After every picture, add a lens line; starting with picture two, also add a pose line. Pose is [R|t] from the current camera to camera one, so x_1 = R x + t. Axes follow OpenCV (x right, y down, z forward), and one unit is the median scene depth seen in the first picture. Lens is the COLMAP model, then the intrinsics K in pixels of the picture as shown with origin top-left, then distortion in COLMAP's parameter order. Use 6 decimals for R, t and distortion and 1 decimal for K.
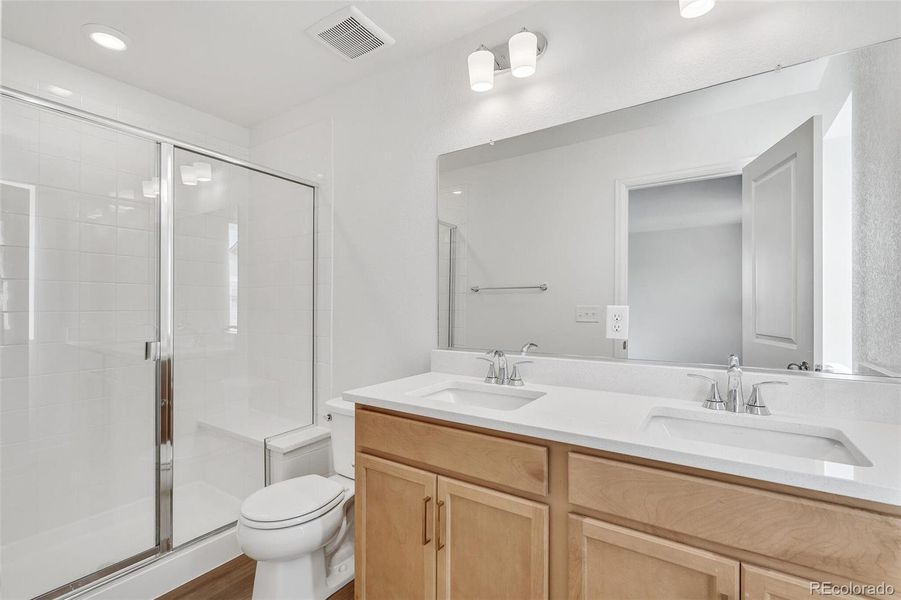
lens RADIAL K [[414.2, 0, 448.9], [0, 414.2, 305.4], [0, 0, 1]] dist [-0.003294, 0.000156]
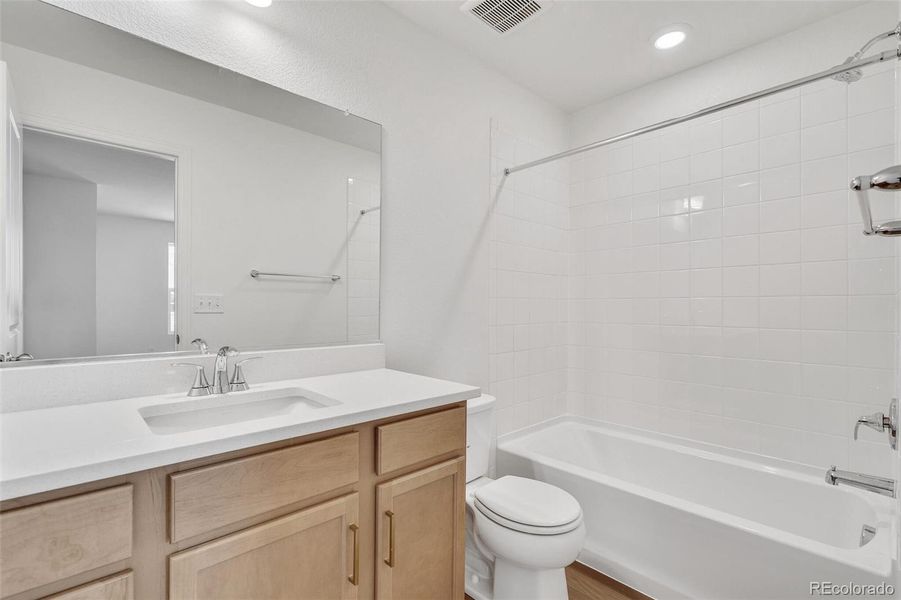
lens RADIAL K [[414.2, 0, 448.9], [0, 414.2, 305.4], [0, 0, 1]] dist [-0.003294, 0.000156]
pose [[0.213858, -0.011688, 0.976795, -0.420519], [-0.009396, 0.999858, 0.014021, 0.006285], [-0.976820, -0.012177, 0.213717, 0.320618]]
